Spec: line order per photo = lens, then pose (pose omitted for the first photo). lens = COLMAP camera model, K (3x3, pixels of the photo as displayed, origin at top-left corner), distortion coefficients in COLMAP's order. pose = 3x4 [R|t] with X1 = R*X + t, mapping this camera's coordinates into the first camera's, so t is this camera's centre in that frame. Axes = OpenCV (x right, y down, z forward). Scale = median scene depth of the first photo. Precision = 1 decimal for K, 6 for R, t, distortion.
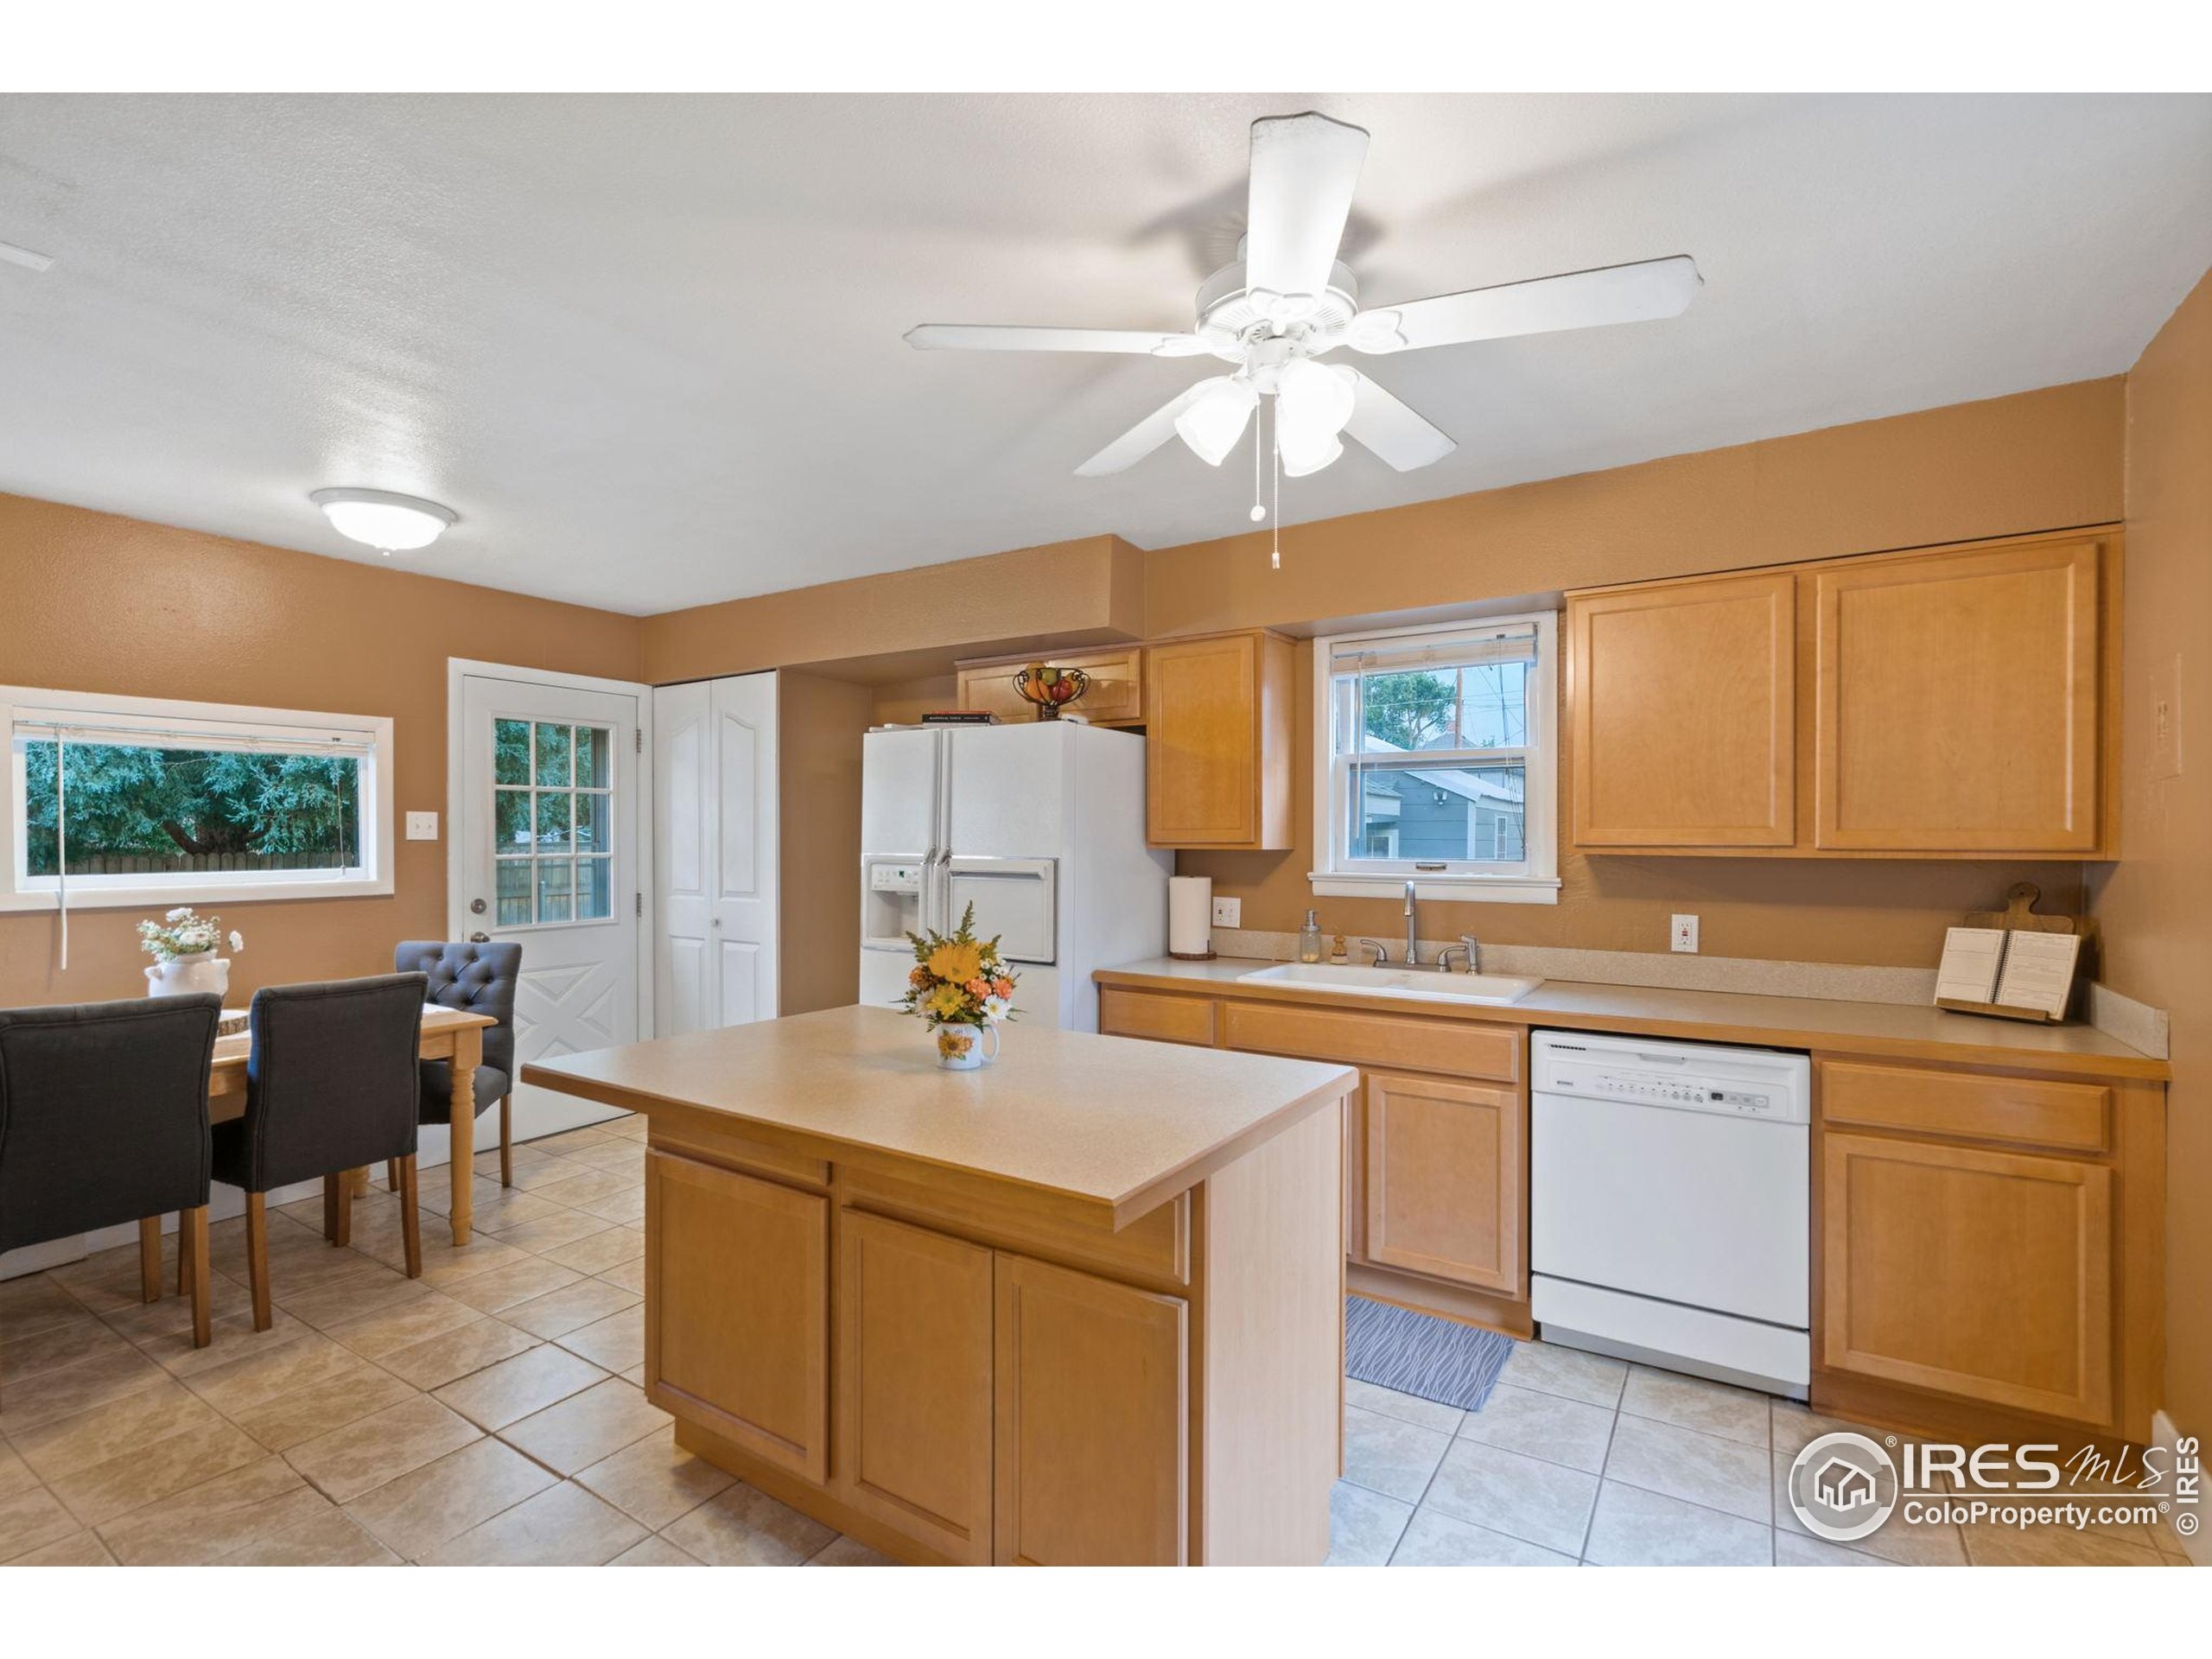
lens RADIAL K [[1044.3, 0, 1088.1], [0, 1044.3, 845.4], [0, 0, 1]] dist [-0.000778, 0.000635]
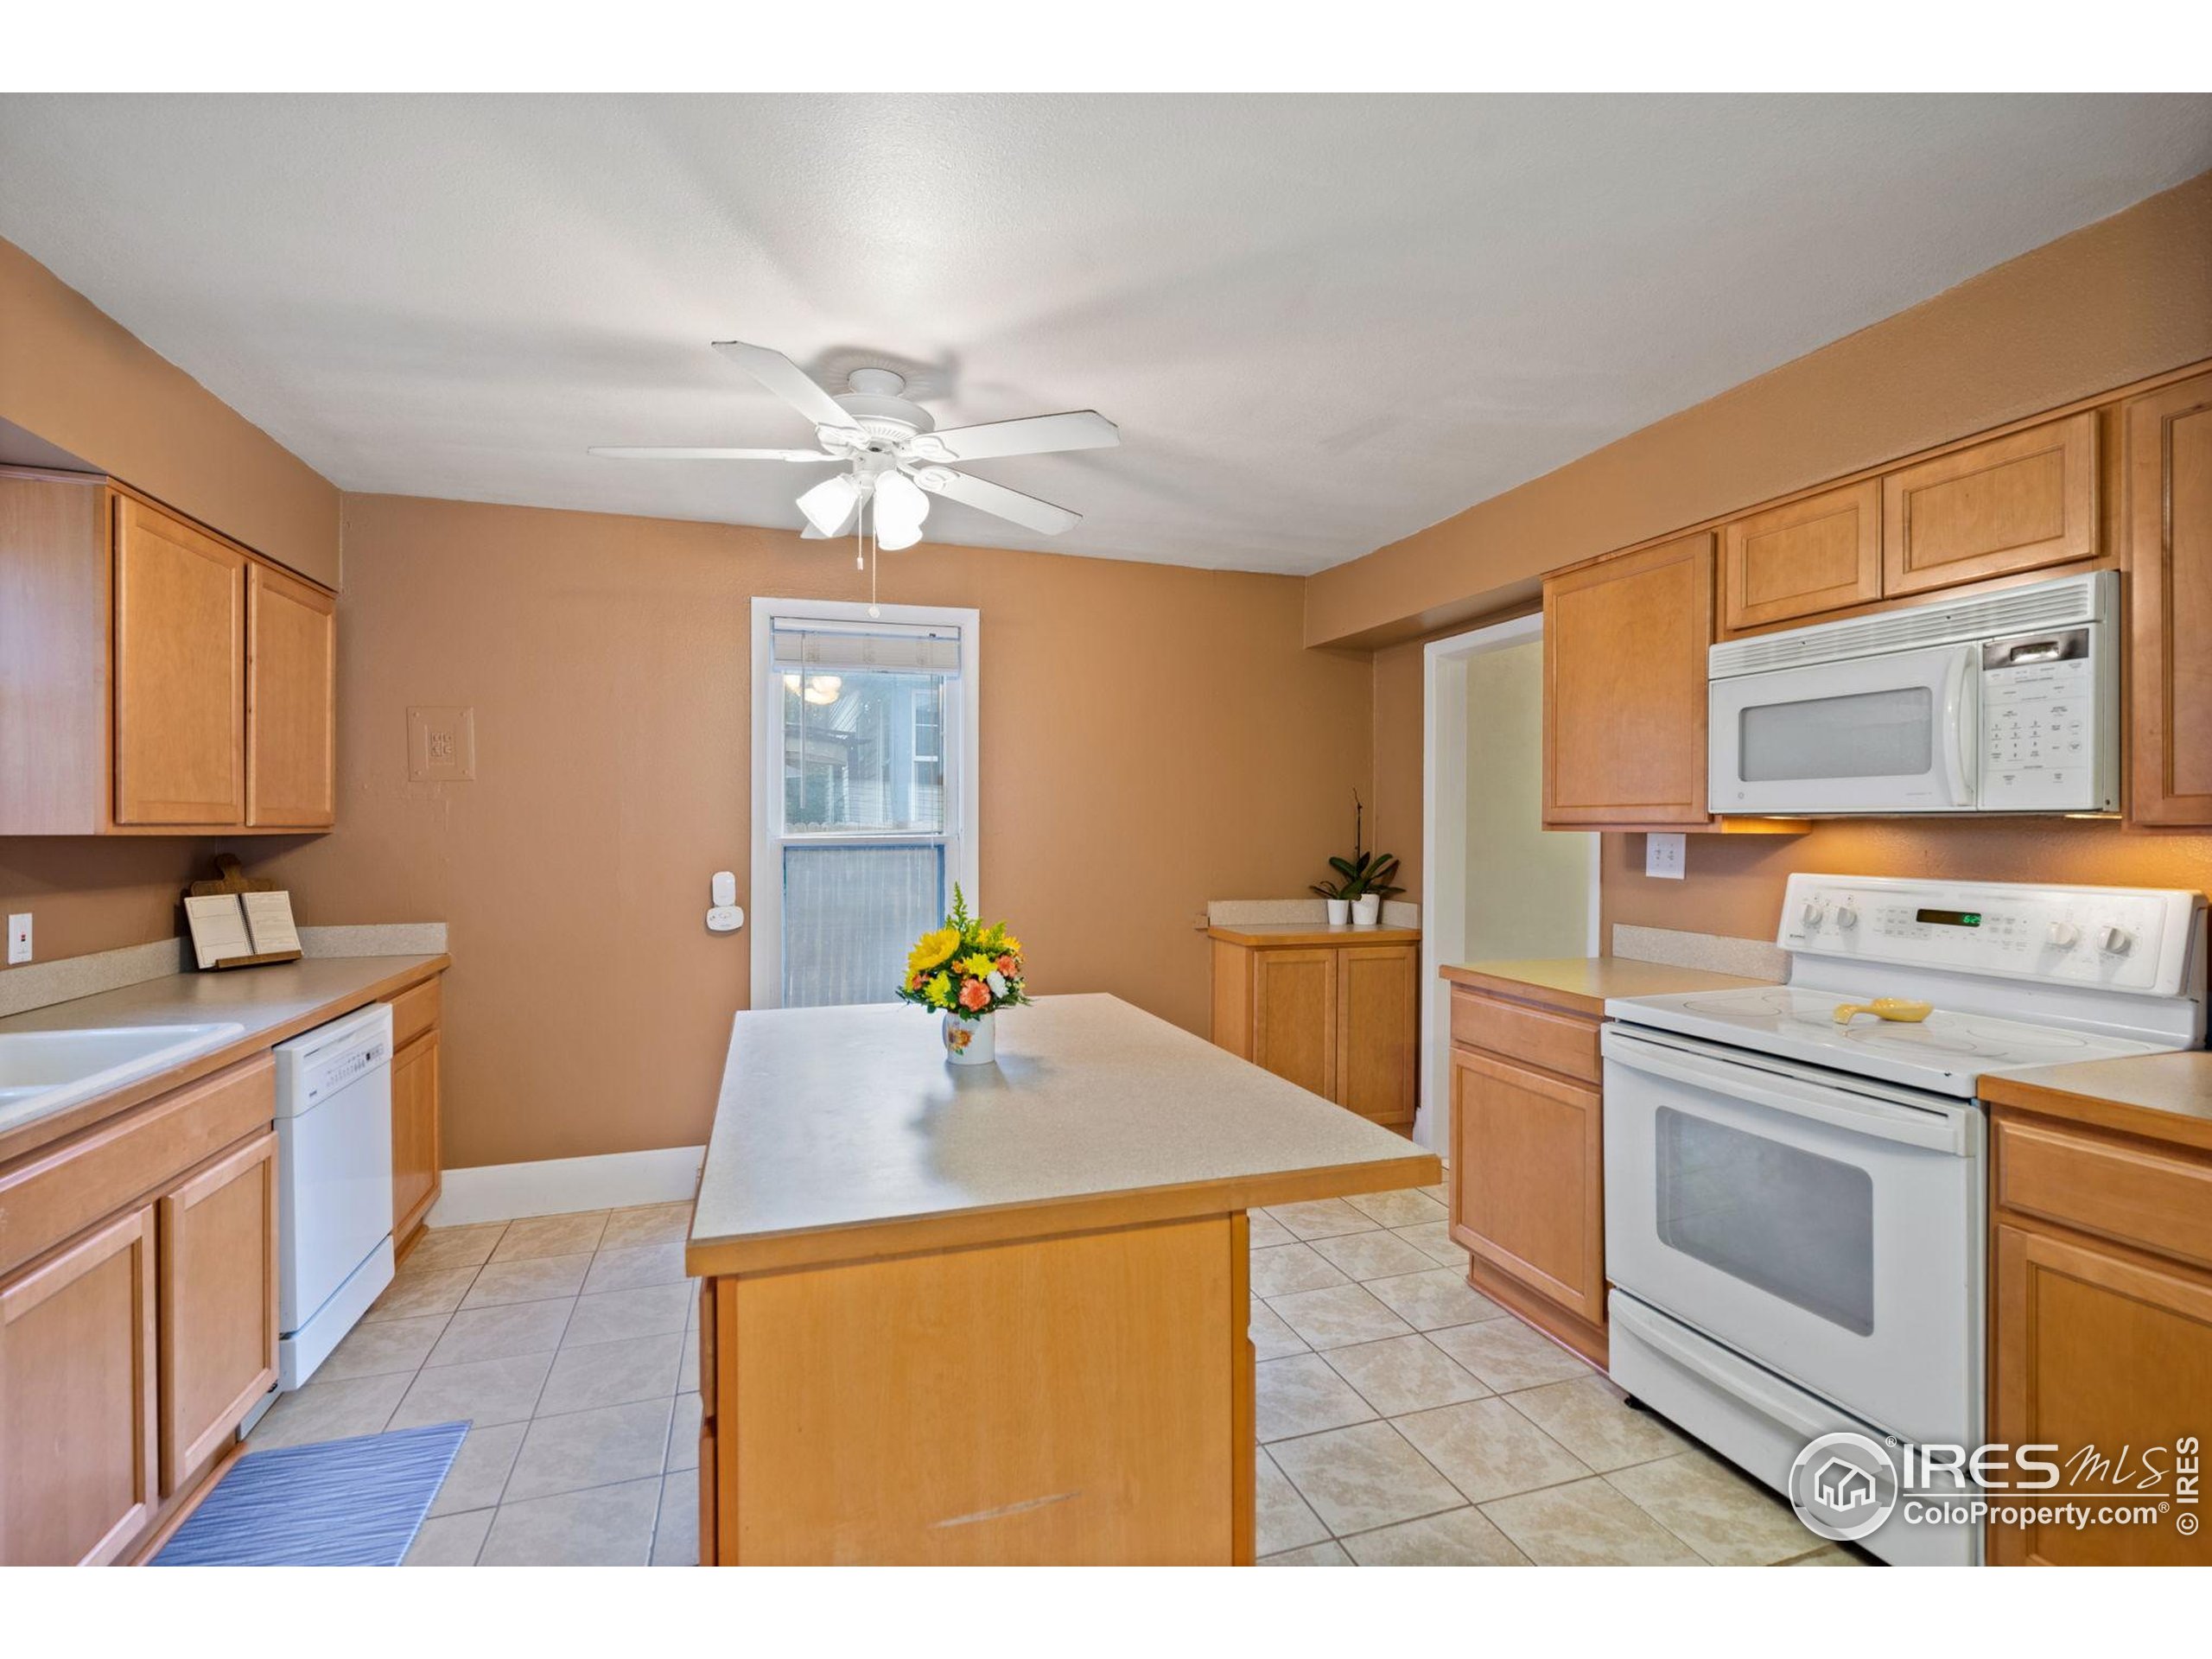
lens RADIAL K [[1044.3, 0, 1088.1], [0, 1044.3, 845.4], [0, 0, 1]] dist [-0.000778, 0.000635]
pose [[-0.777452, -0.012741, 0.628813, -0.591688], [0.003369, 0.999696, 0.024421, -0.000301], [-0.628933, 0.021105, -0.777173, 1.248652]]
